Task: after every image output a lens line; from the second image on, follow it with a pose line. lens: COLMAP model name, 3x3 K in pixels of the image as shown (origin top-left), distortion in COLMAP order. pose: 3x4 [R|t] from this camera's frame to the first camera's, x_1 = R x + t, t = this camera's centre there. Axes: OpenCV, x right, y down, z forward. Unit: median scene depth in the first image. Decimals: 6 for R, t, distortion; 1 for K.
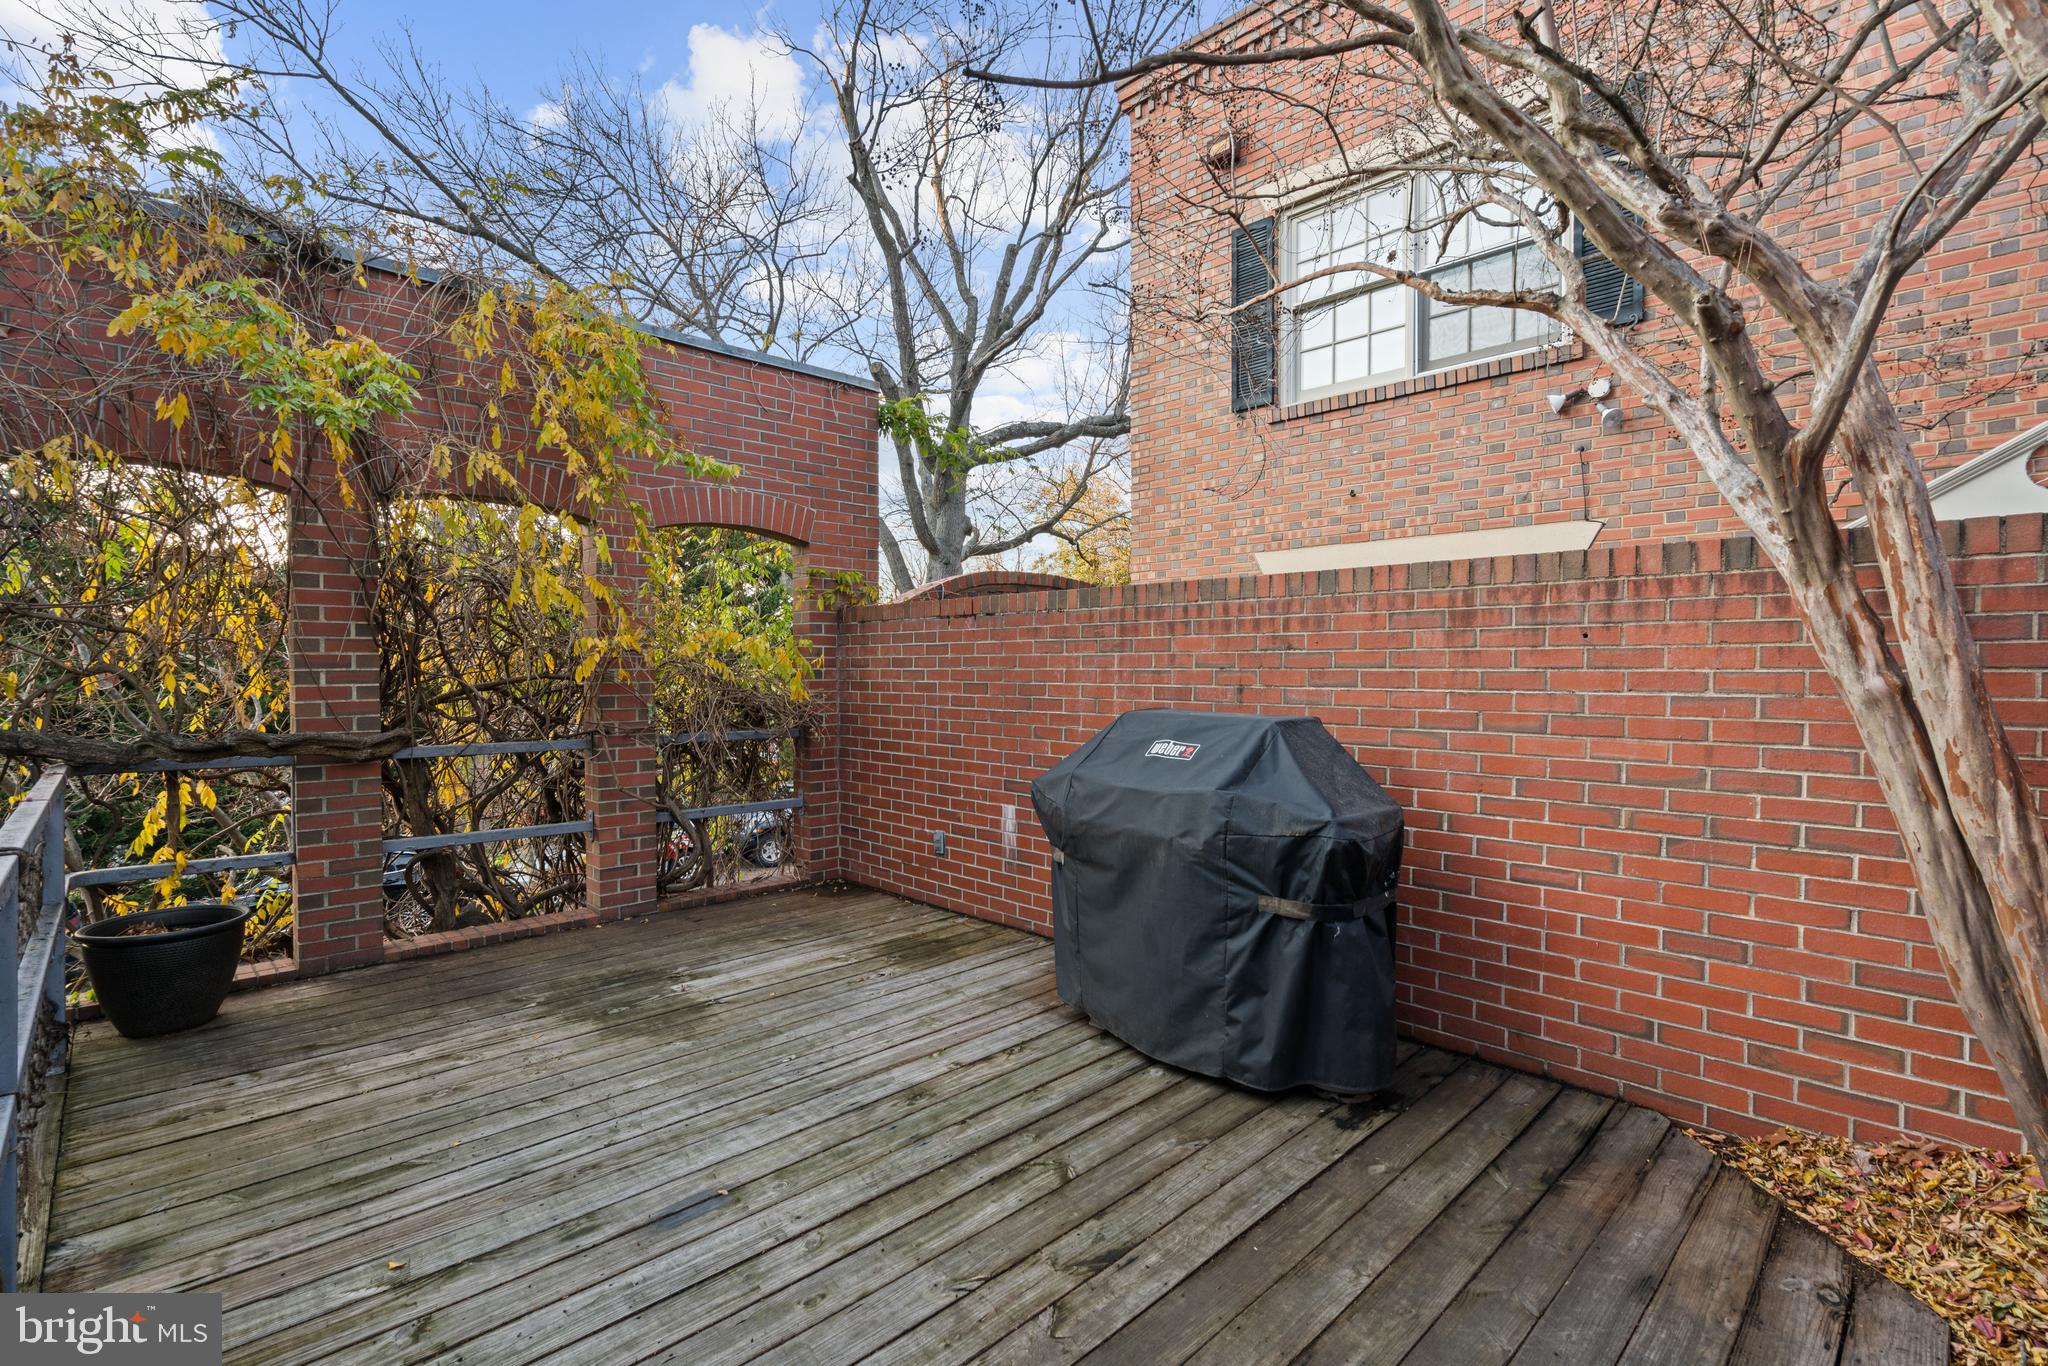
lens RADIAL K [[936.8, 0, 1026.5], [0, 936.8, 678.6], [0, 0, 1]] dist [-0.010210, 0.003294]
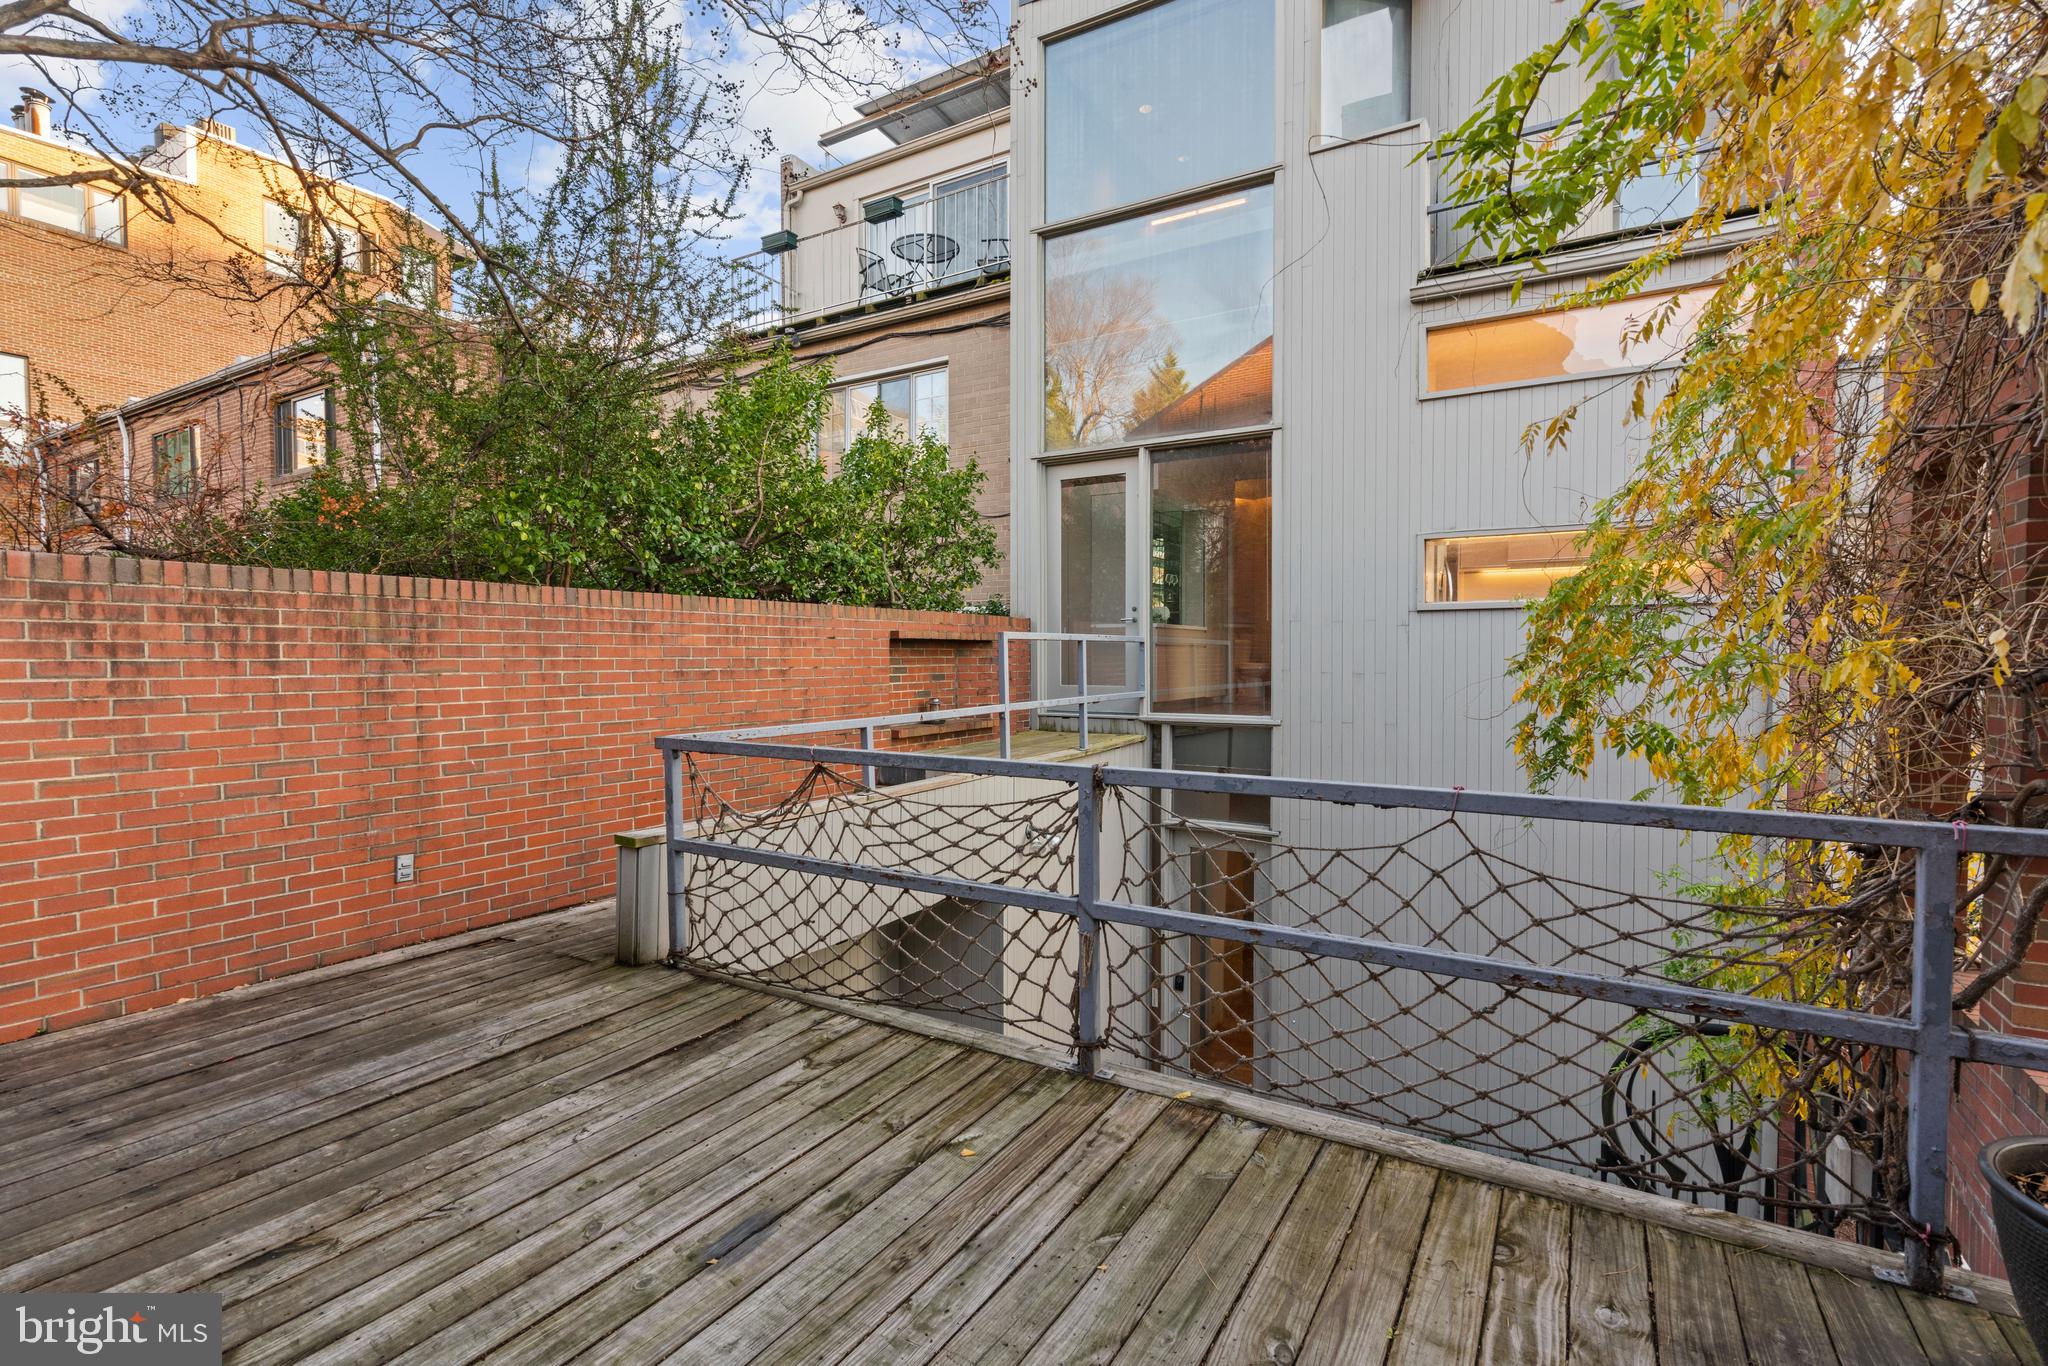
lens RADIAL K [[936.8, 0, 1025.2], [0, 936.8, 675.0], [0, 0, 1]] dist [-0.010210, 0.003294]
pose [[-0.967223, 0.005621, -0.253864, -0.417045], [-0.000675, 0.999695, 0.024706, -0.014474], [0.253926, 0.024068, -0.966924, 2.026234]]
